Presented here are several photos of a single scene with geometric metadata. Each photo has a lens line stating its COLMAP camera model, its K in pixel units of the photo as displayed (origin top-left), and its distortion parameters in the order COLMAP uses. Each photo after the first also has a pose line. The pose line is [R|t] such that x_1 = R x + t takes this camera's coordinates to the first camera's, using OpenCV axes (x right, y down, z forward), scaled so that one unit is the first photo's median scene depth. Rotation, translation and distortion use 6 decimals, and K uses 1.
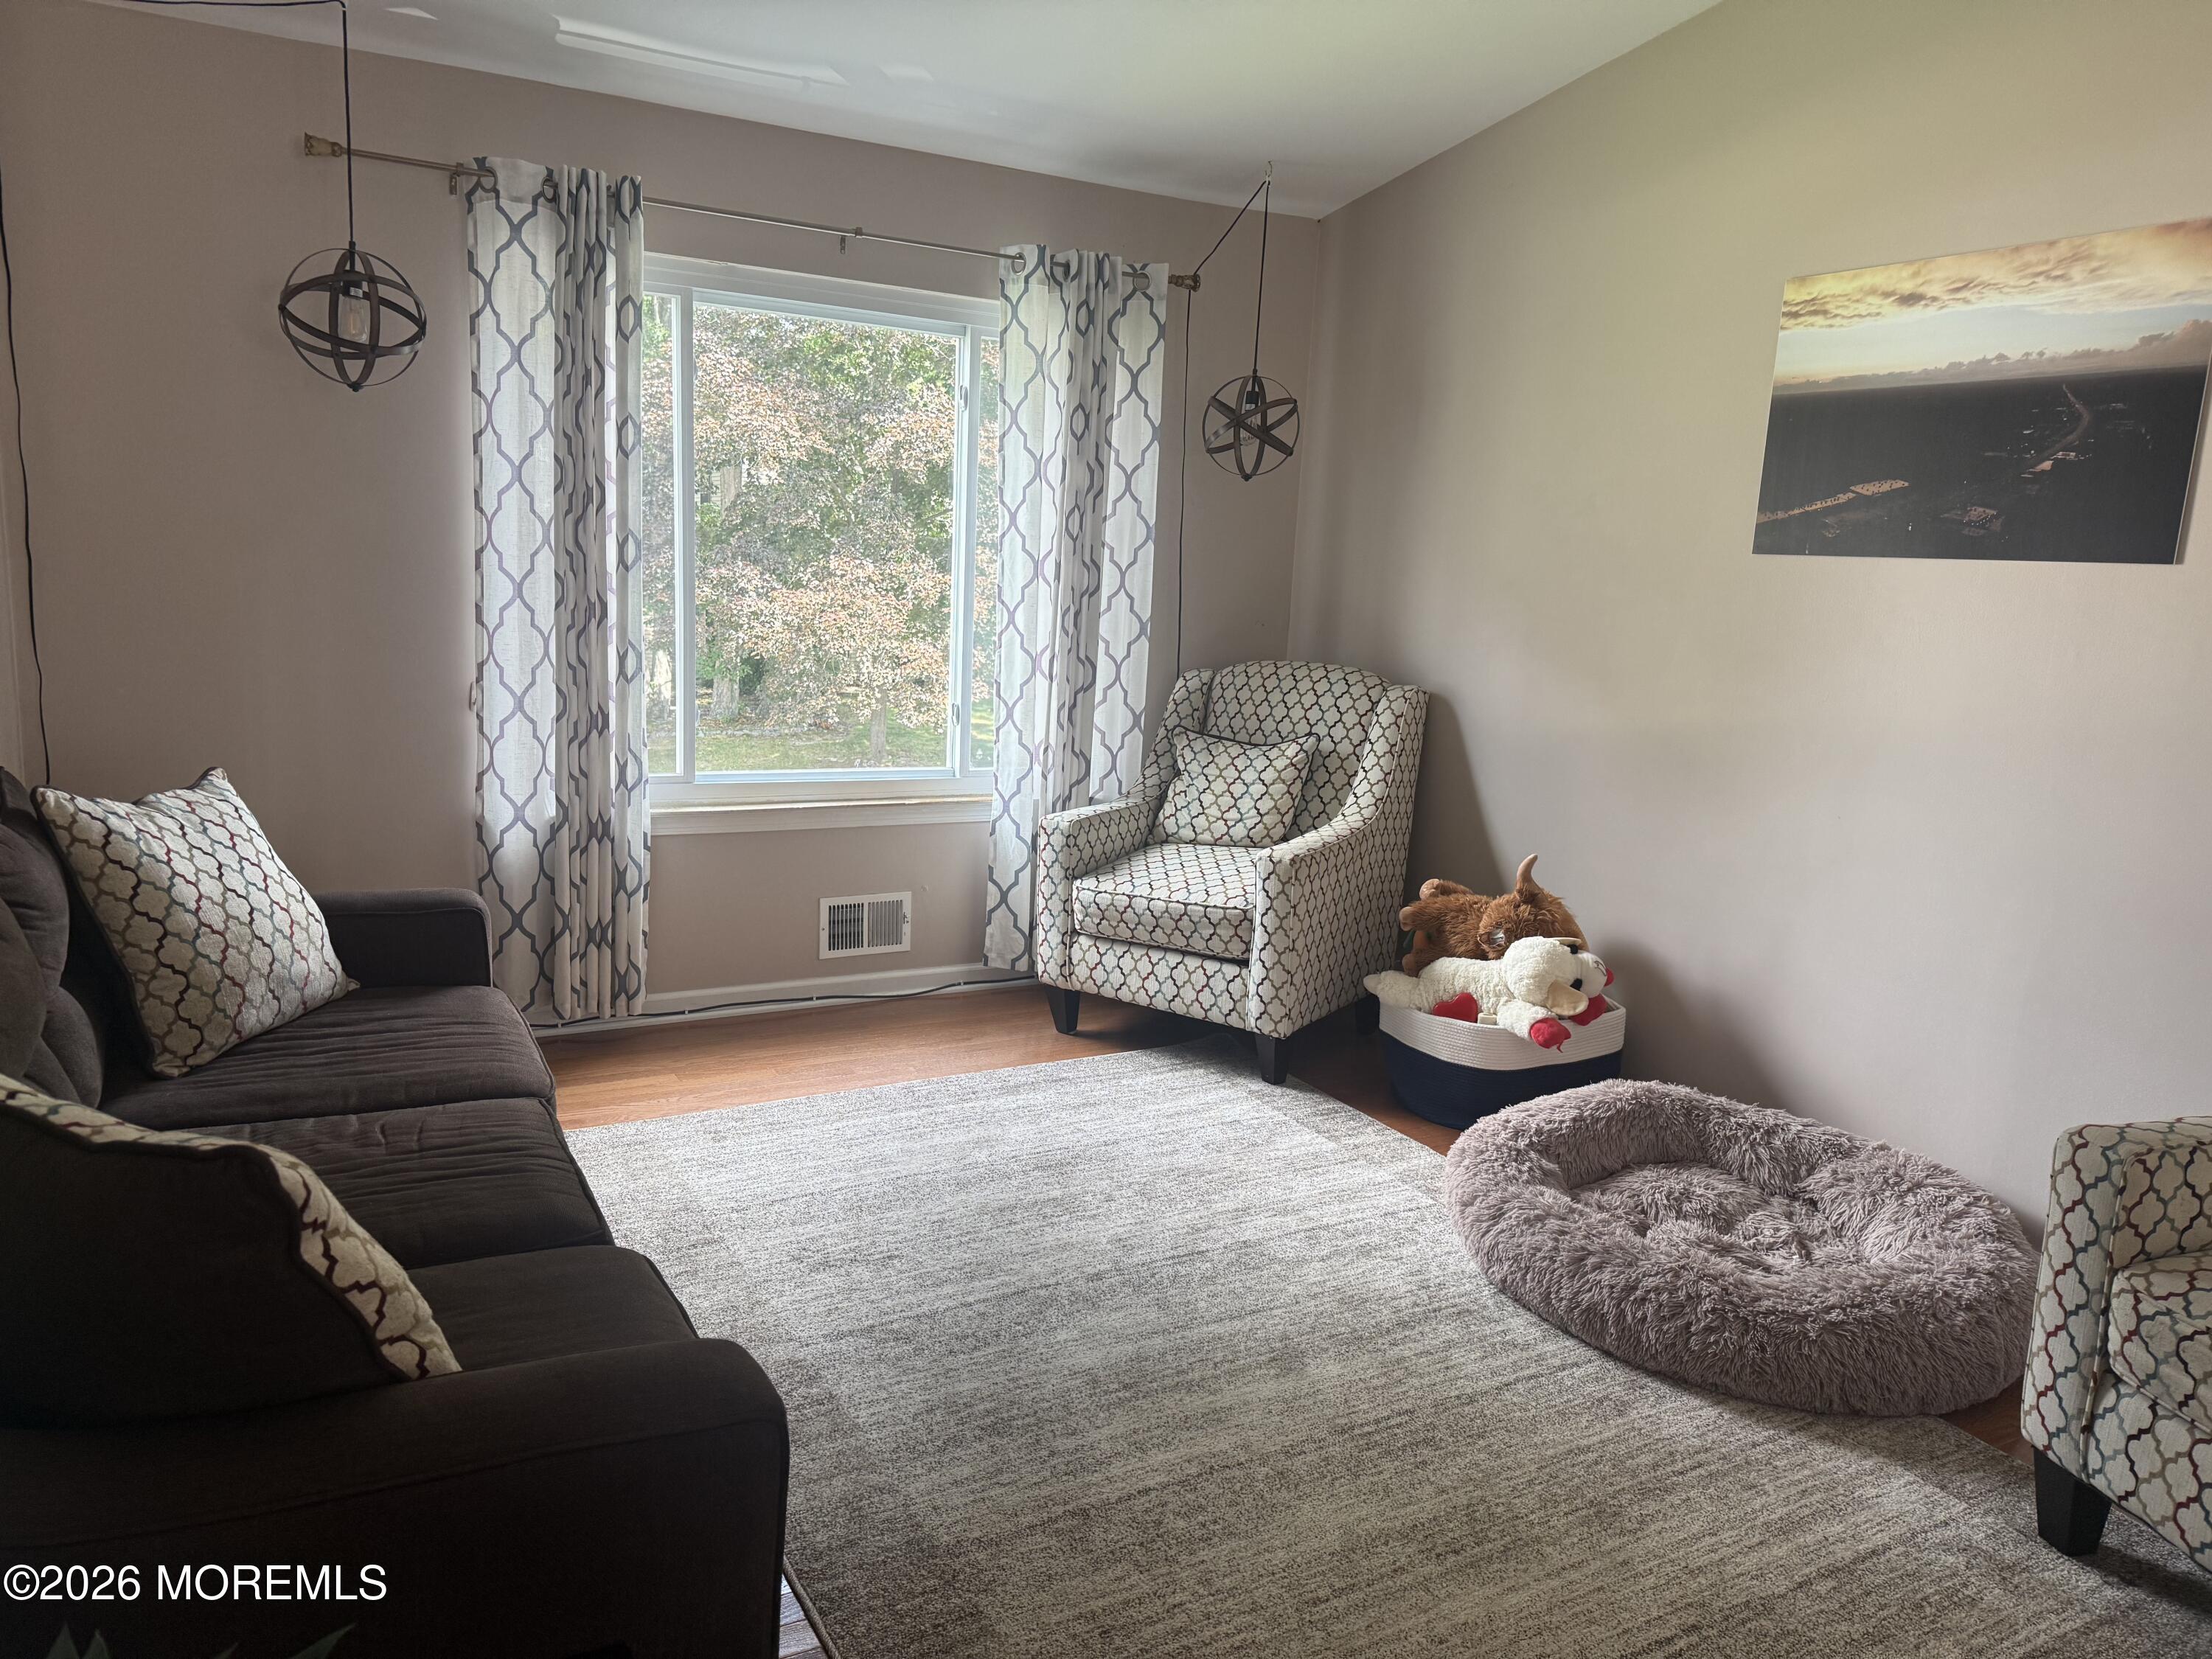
lens RADIAL K [[1545.4, 0, 1106.0], [0, 1545.4, 829.5], [0, 0, 1]] dist [0.075903, -0.087512]
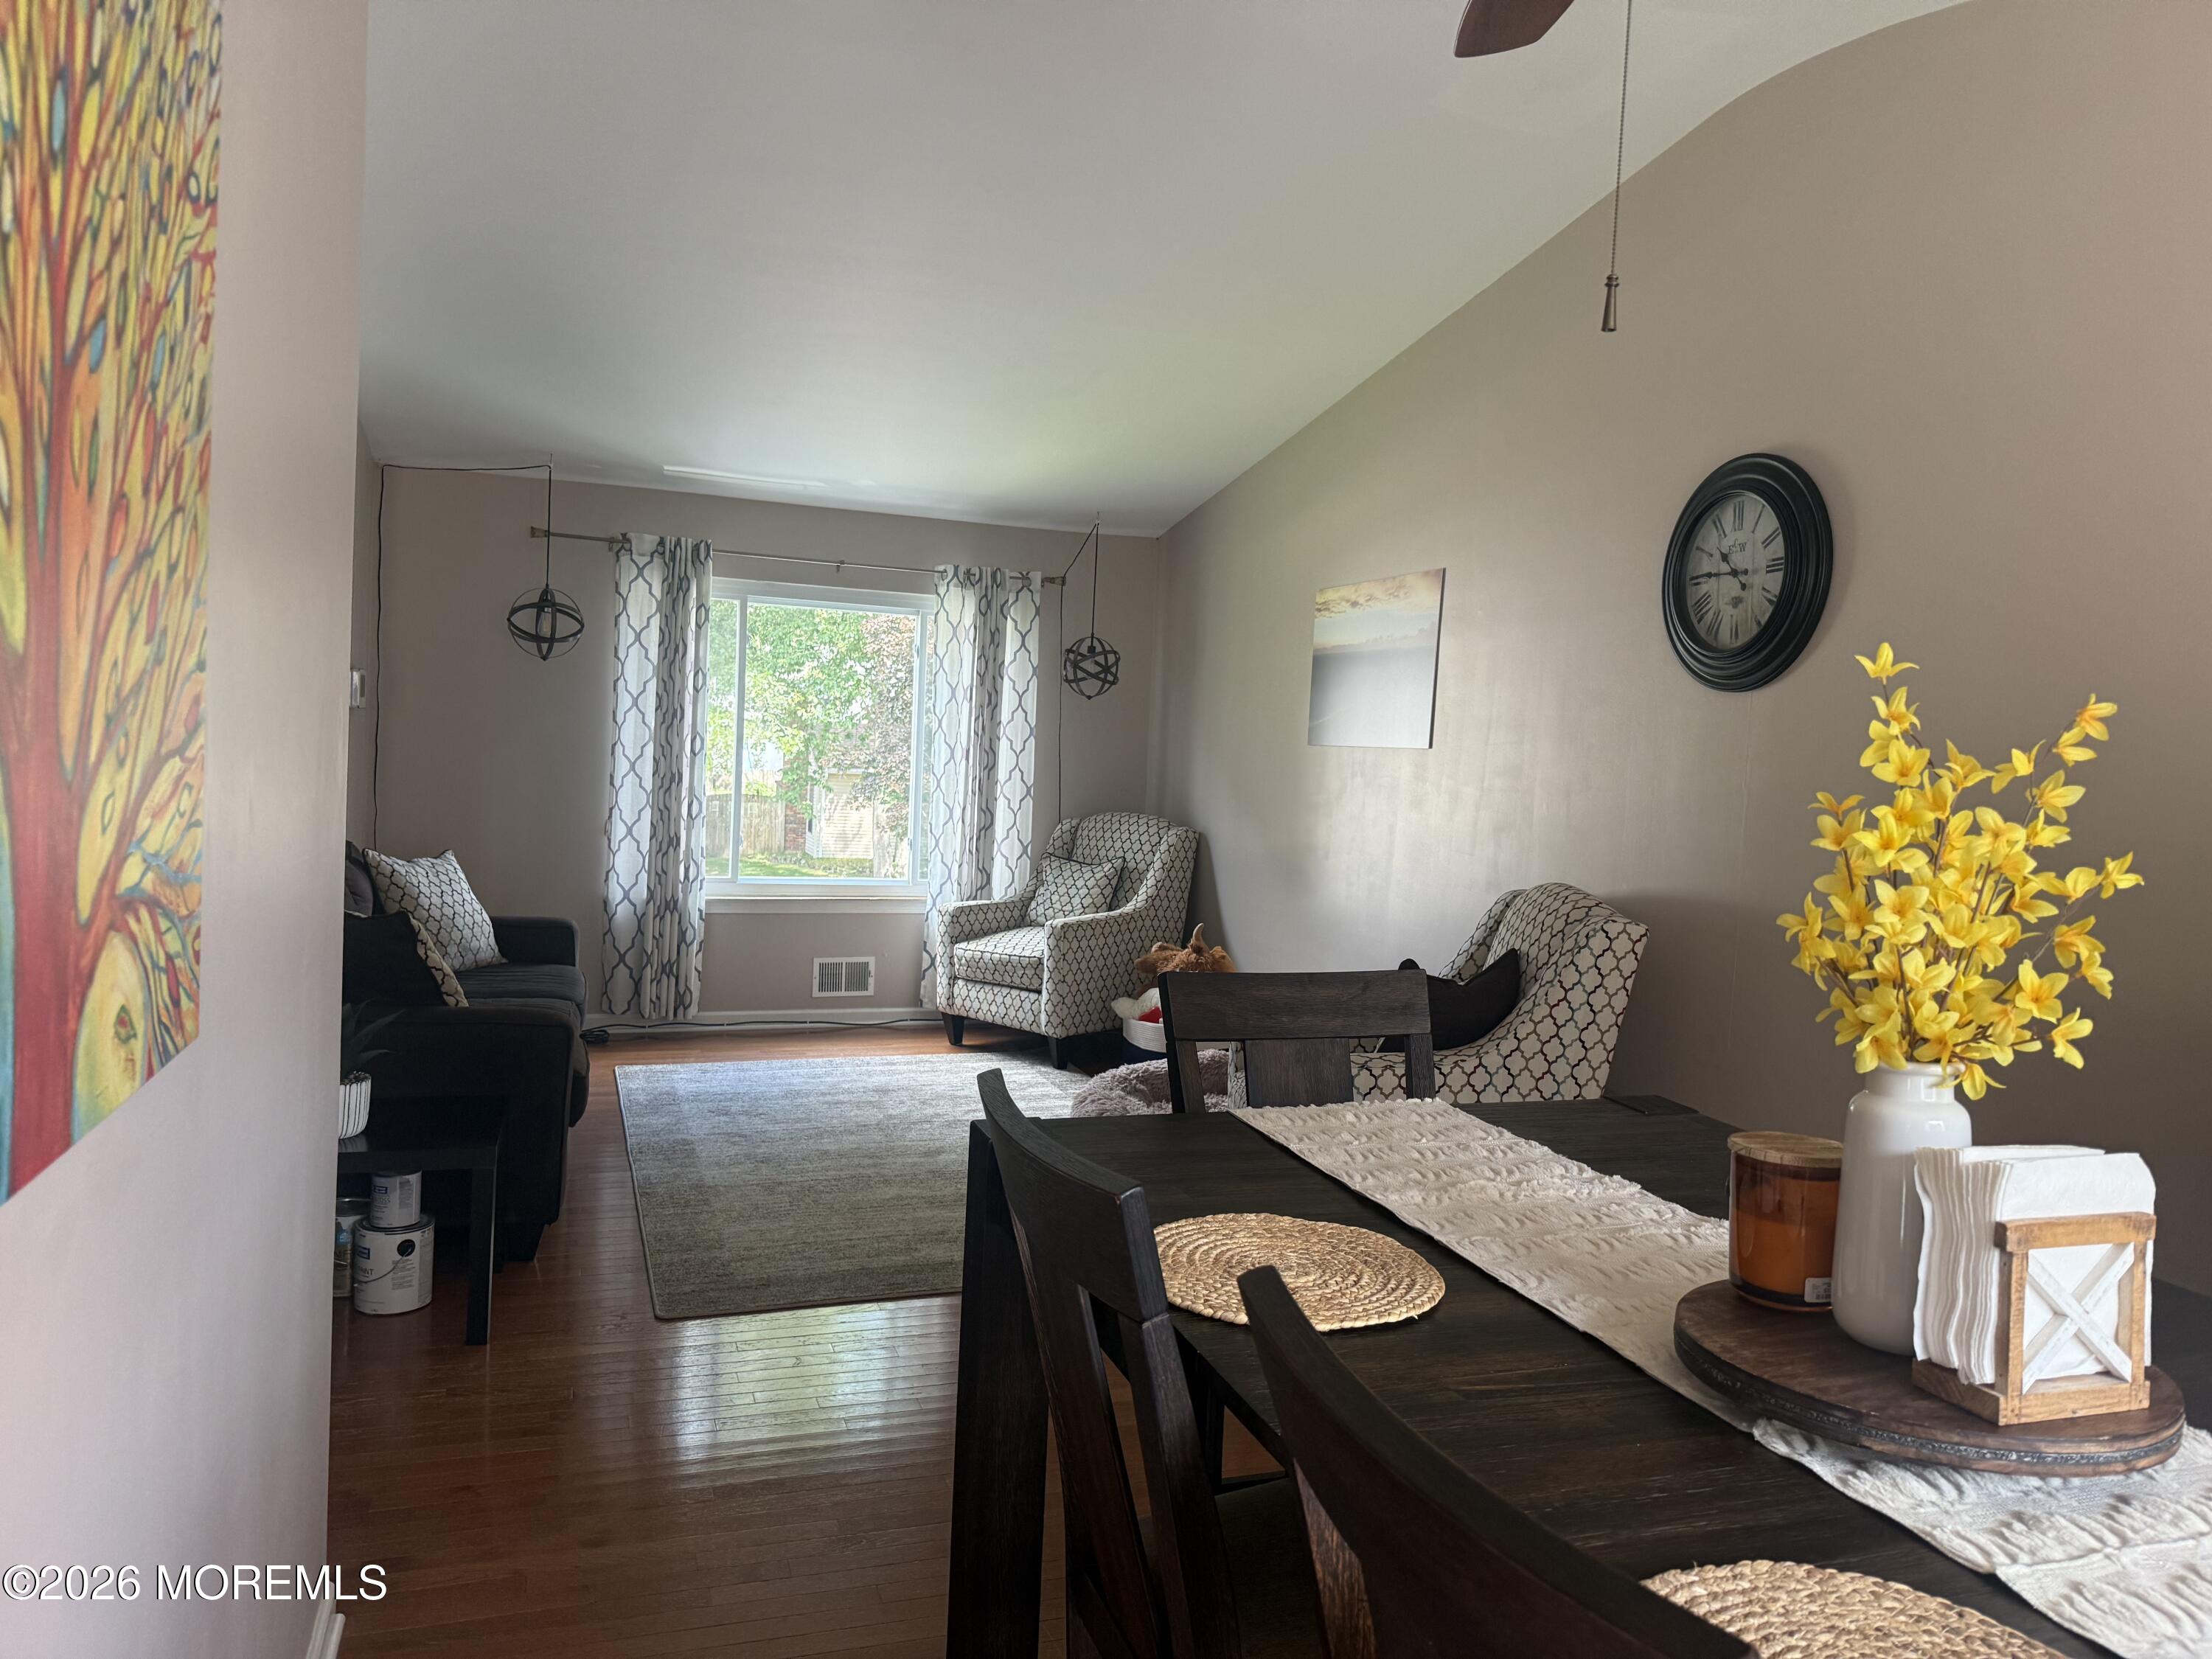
lens RADIAL K [[1532.3, 0, 1132.8], [0, 1532.3, 802.7], [0, 0, 1]] dist [0.081237, -0.089226]
pose [[0.988292, 0.002267, -0.152559, 0.438424], [-0.023632, 0.990097, -0.138380, 0.112517], [0.150734, 0.140365, 0.978559, -0.599765]]
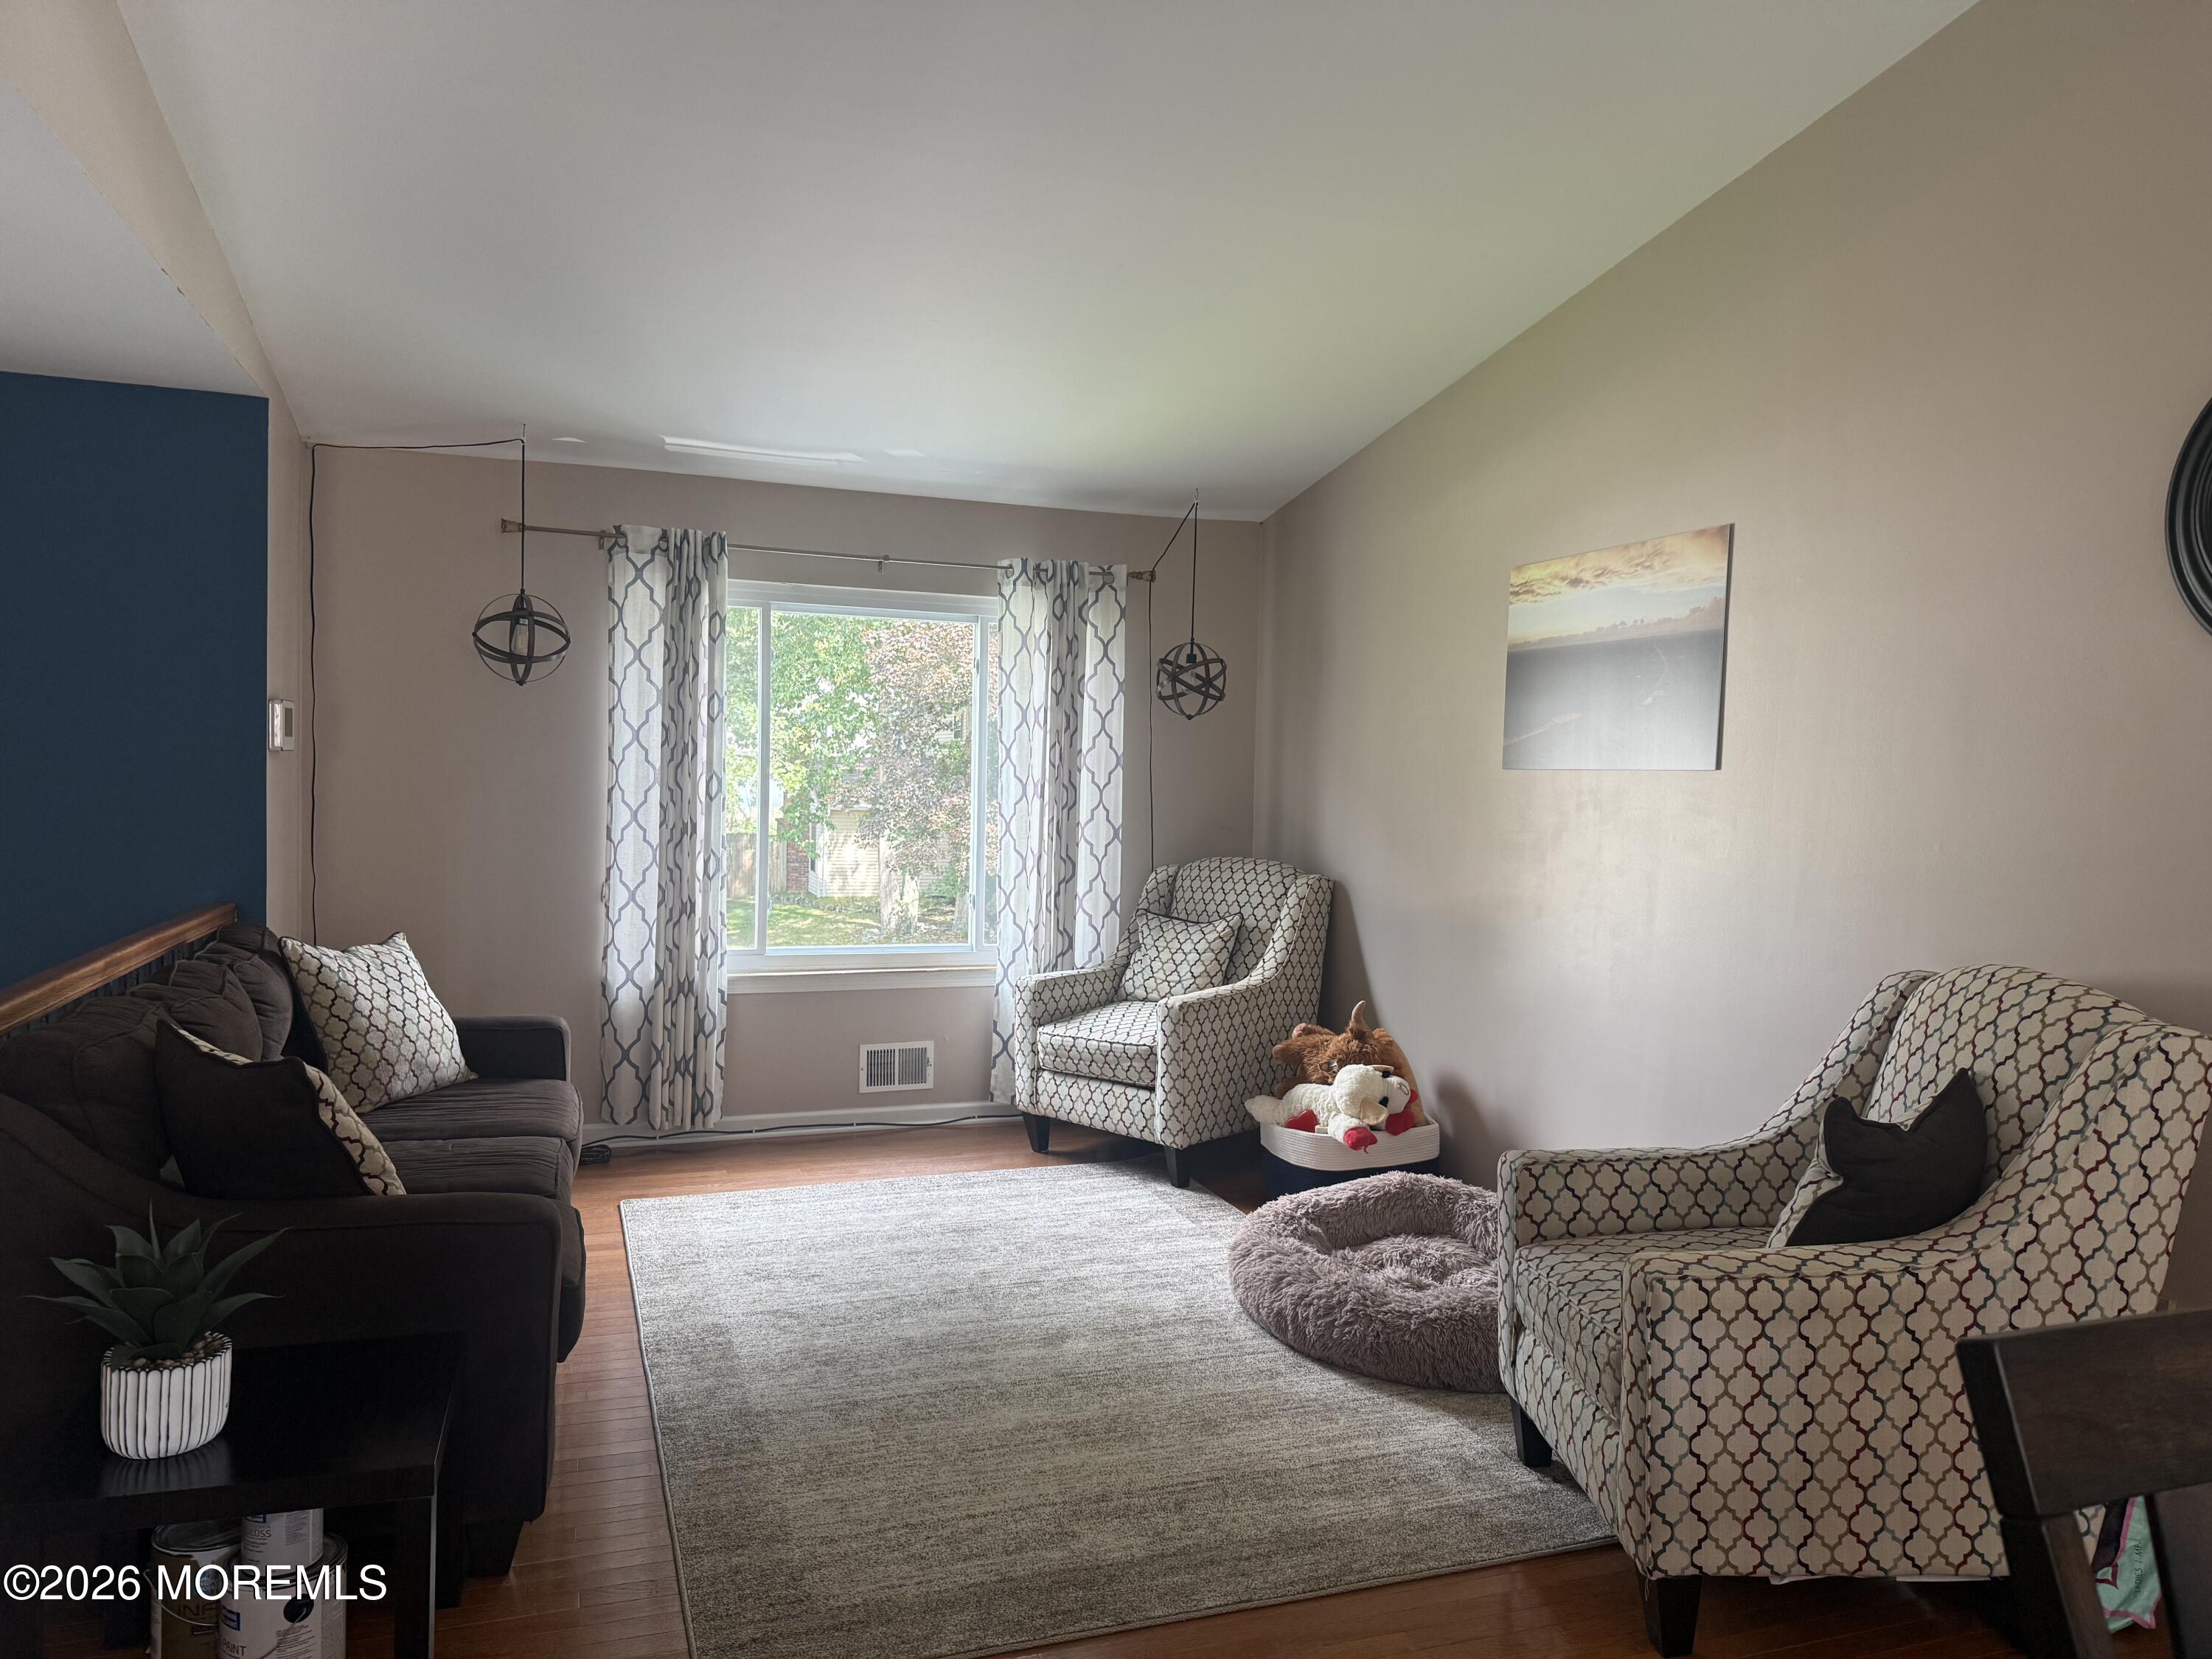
lens RADIAL K [[1535.2, 0, 1107.7], [0, 1535.2, 821.9], [0, 0, 1]] dist [0.124397, -0.201522]
pose [[0.985949, -0.020981, -0.165726, 0.274020], [-0.003199, 0.989529, -0.144301, 0.052637], [0.167018, 0.142804, 0.975557, -0.290903]]
